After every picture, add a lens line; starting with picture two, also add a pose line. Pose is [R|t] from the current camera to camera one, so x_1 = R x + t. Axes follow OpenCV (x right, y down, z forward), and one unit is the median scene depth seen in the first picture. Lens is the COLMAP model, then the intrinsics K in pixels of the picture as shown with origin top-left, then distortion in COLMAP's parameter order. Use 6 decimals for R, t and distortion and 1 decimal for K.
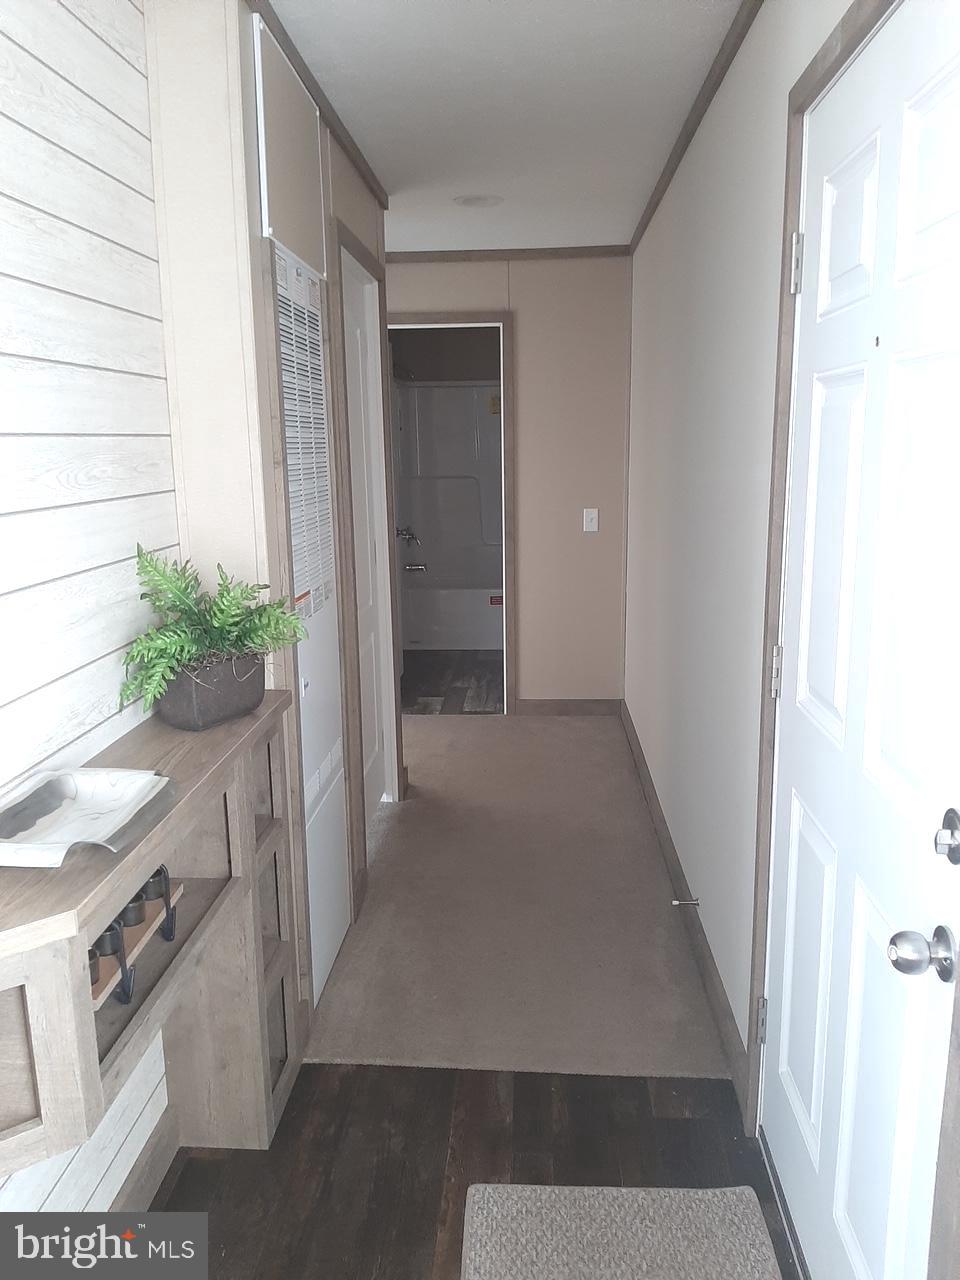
lens RADIAL K [[1013.6, 0, 479.1], [0, 1013.6, 656.7], [0, 0, 1]] dist [0.070464, -0.139926]
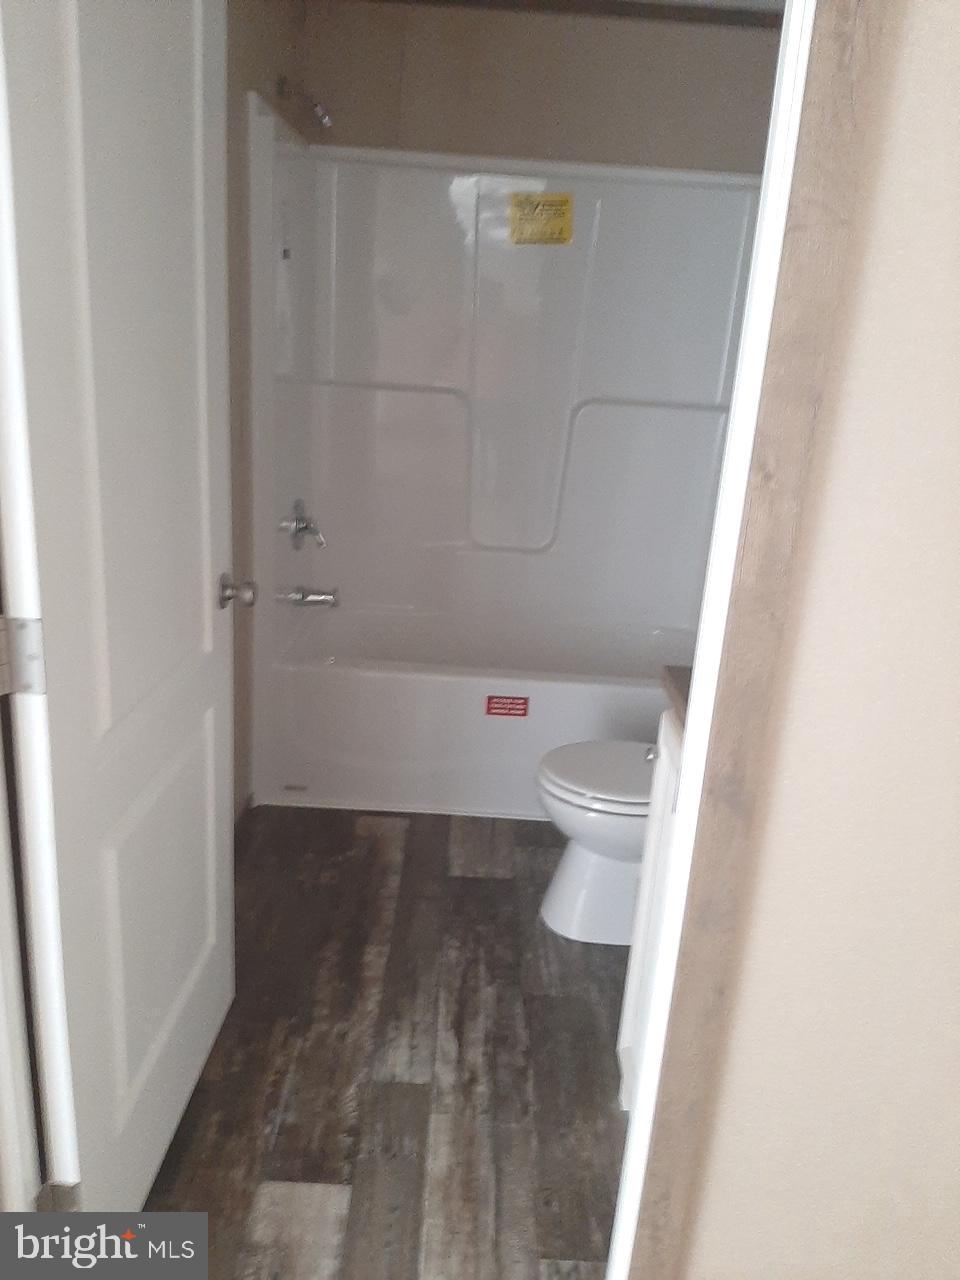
lens RADIAL K [[1013.6, 0, 479.1], [0, 1013.6, 656.7], [0, 0, 1]] dist [0.070464, -0.139926]
pose [[0.996295, 0.055916, 0.065340, -0.020411], [-0.062096, 0.993372, 0.096724, -0.113044], [-0.059499, -0.100423, 0.993164, 0.600424]]
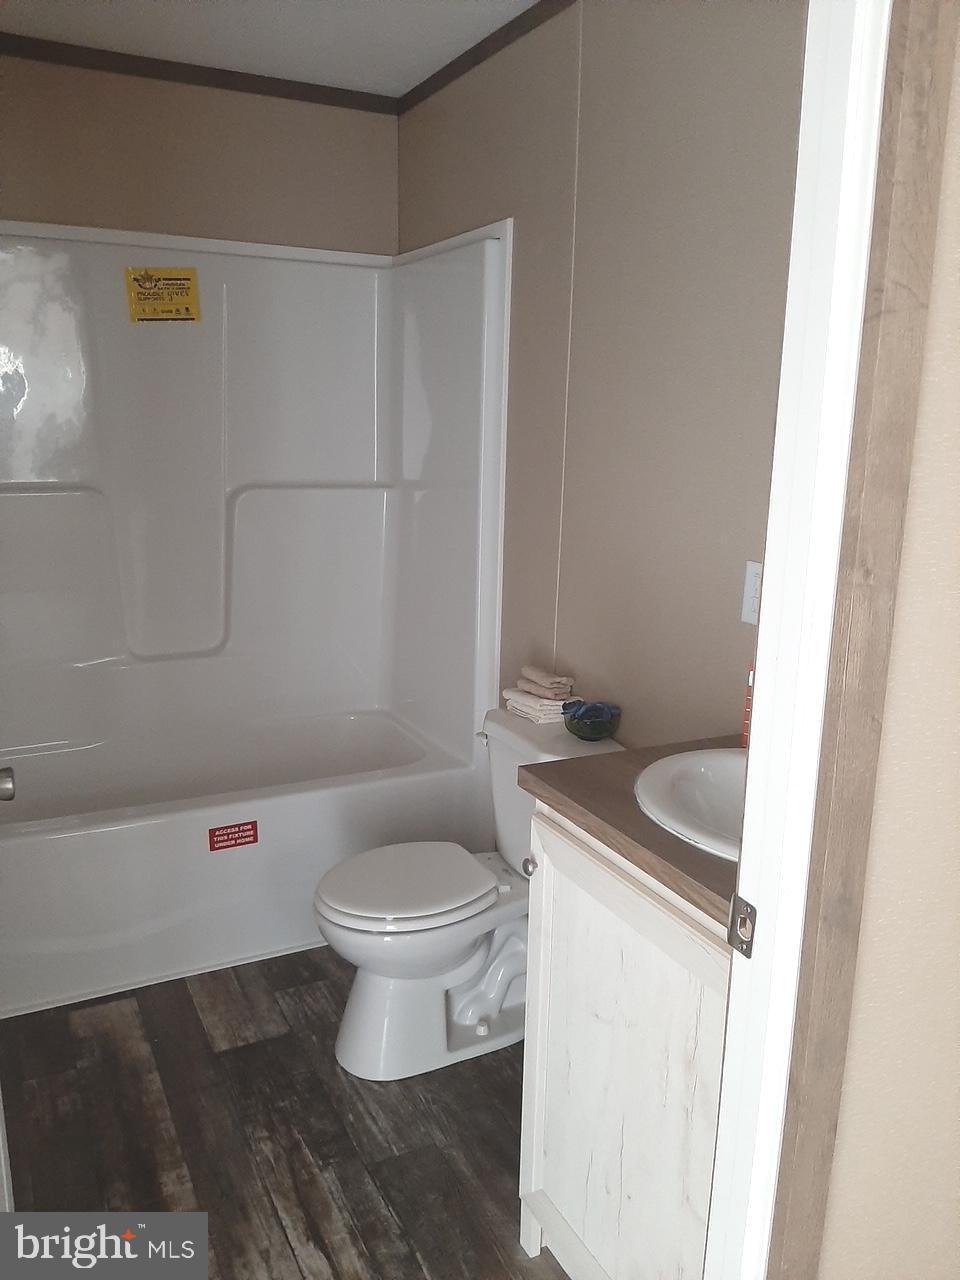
lens RADIAL K [[1013.6, 0, 479.1], [0, 1013.6, 656.7], [0, 0, 1]] dist [0.070464, -0.139926]
pose [[0.866852, -0.092740, 0.489864, -0.075493], [0.084015, 0.995668, 0.039828, -0.124228], [-0.491436, 0.006631, 0.870888, 0.646786]]
